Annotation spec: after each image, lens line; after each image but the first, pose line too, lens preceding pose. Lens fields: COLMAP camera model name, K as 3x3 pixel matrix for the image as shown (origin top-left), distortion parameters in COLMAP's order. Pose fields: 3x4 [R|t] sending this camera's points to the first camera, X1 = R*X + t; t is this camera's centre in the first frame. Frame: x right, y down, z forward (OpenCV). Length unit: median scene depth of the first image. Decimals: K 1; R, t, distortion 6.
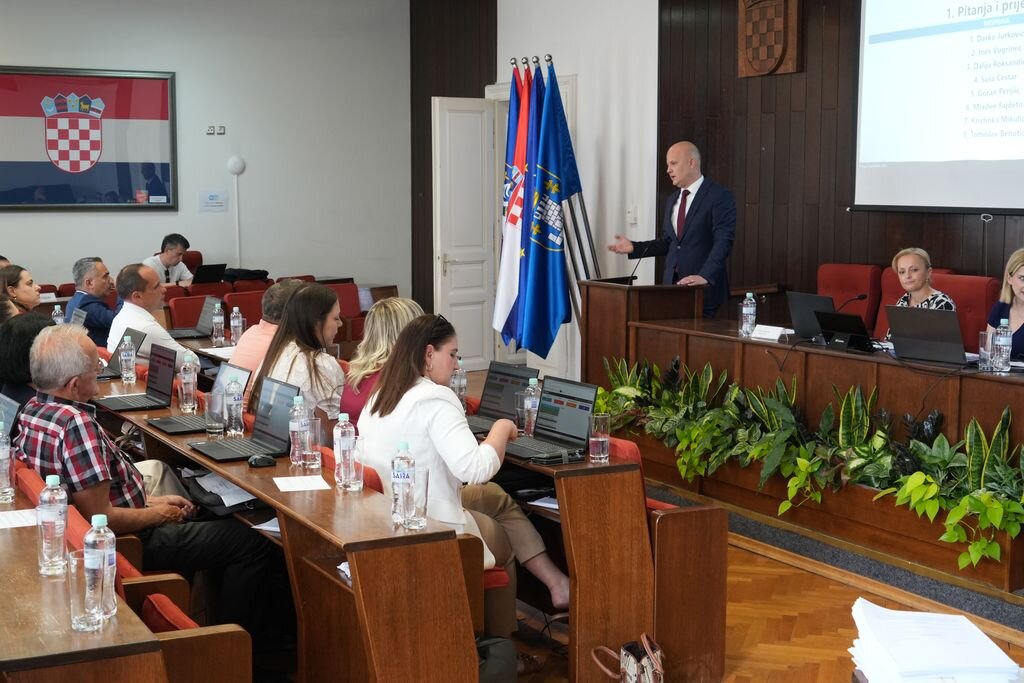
lens RADIAL K [[1447.1, 0, 512.0], [0, 1447.1, 341.5], [0, 0, 1]] dist [0.020007, -0.061298]
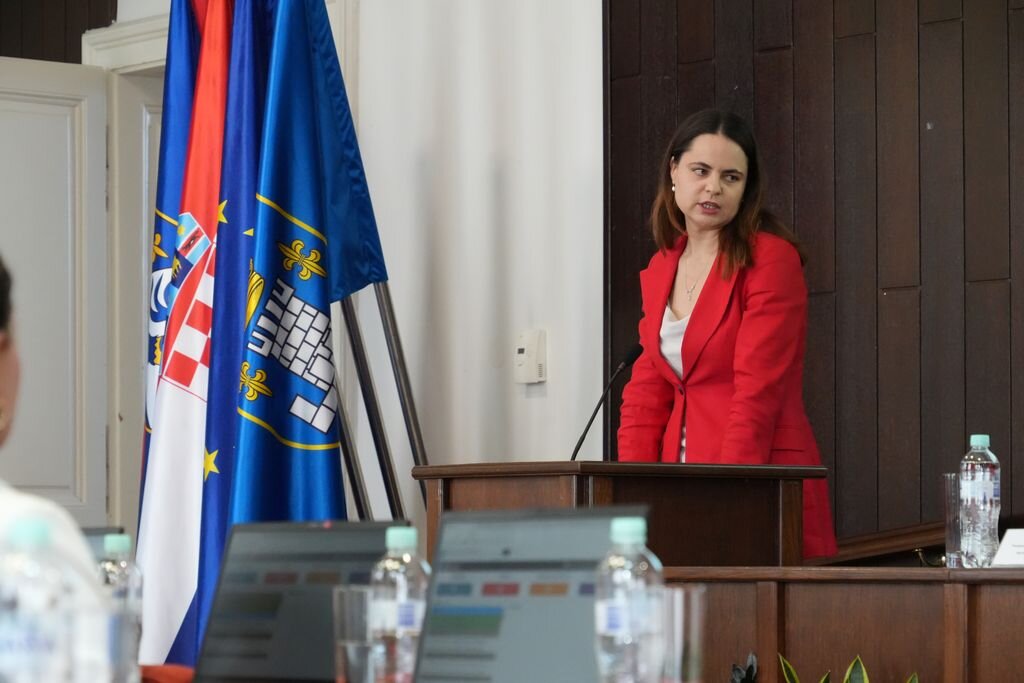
lens RADIAL K [[3873.2, 0, 512.0], [0, 3873.2, 341.5], [0, 0, 1]] dist [0.054944, -1.810324]
pose [[0.993796, 0.000659, 0.111215, -0.025704], [0.016709, 0.987747, -0.155164, 0.056471], [-0.109954, 0.156059, 0.981609, 0.115755]]
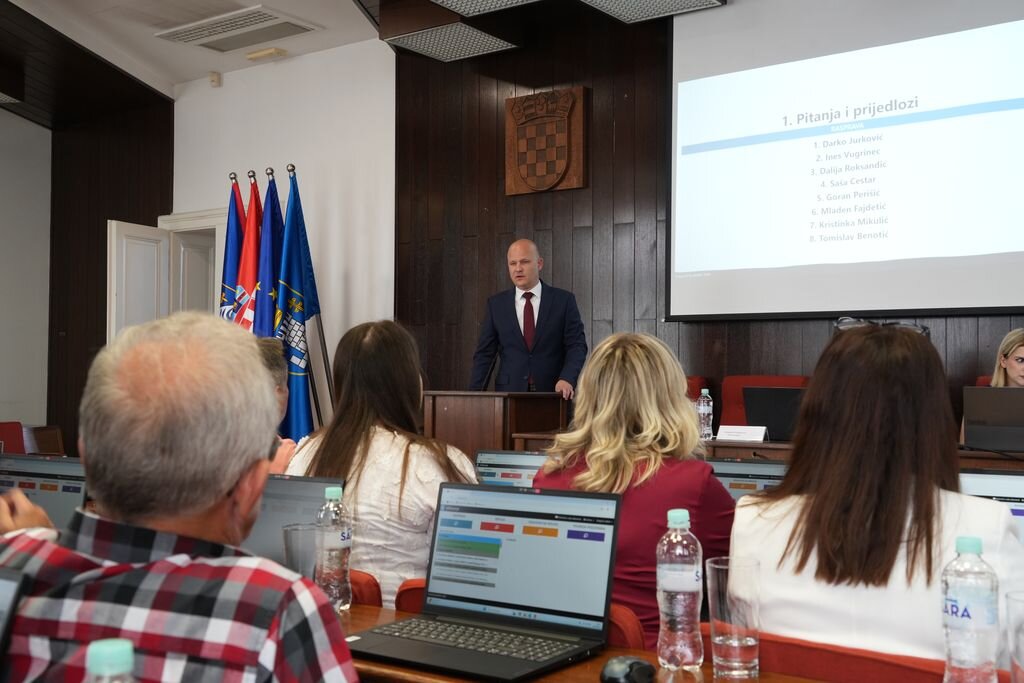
lens RADIAL K [[1117.3, 0, 512.0], [0, 1117.3, 341.5], [0, 0, 1]] dist [0.022707, 0.025439]
pose [[0.904421, 0.017824, 0.426269, -0.159592], [0.040927, 0.990895, -0.128268, 0.013419], [-0.424674, 0.133455, 0.895456, 0.328304]]
